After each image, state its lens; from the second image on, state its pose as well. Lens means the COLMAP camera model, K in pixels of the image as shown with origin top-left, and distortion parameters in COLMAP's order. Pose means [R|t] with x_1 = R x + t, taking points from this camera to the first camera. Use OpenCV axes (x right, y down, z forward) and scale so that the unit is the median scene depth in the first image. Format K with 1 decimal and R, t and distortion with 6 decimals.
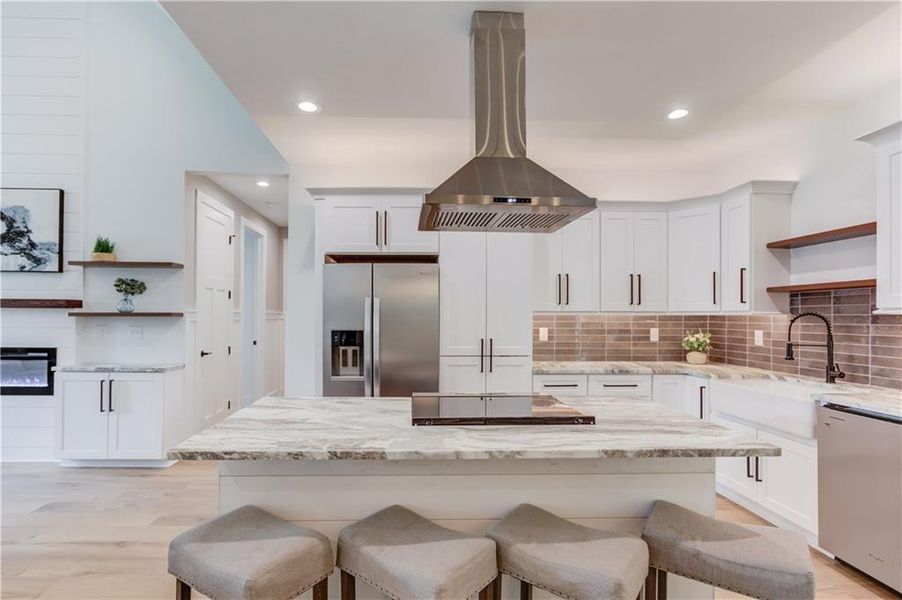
lens RADIAL K [[431.1, 0, 434.5], [0, 431.1, 319.4], [0, 0, 1]] dist [0.000353, 0.000737]
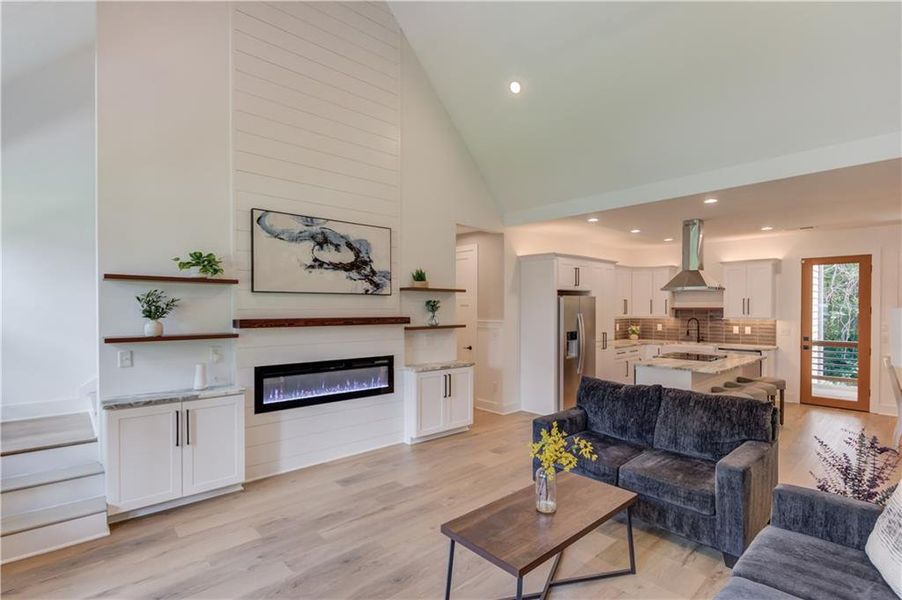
lens RADIAL K [[420.0, 0, 455.3], [0, 420.0, 309.3], [0, 0, 1]] dist [-0.005845, 0.003042]
pose [[0.766992, -0.009091, 0.641592, -1.527618], [0.008424, 0.999956, 0.004098, -0.072182], [-0.641601, 0.002261, 0.767035, -0.057869]]
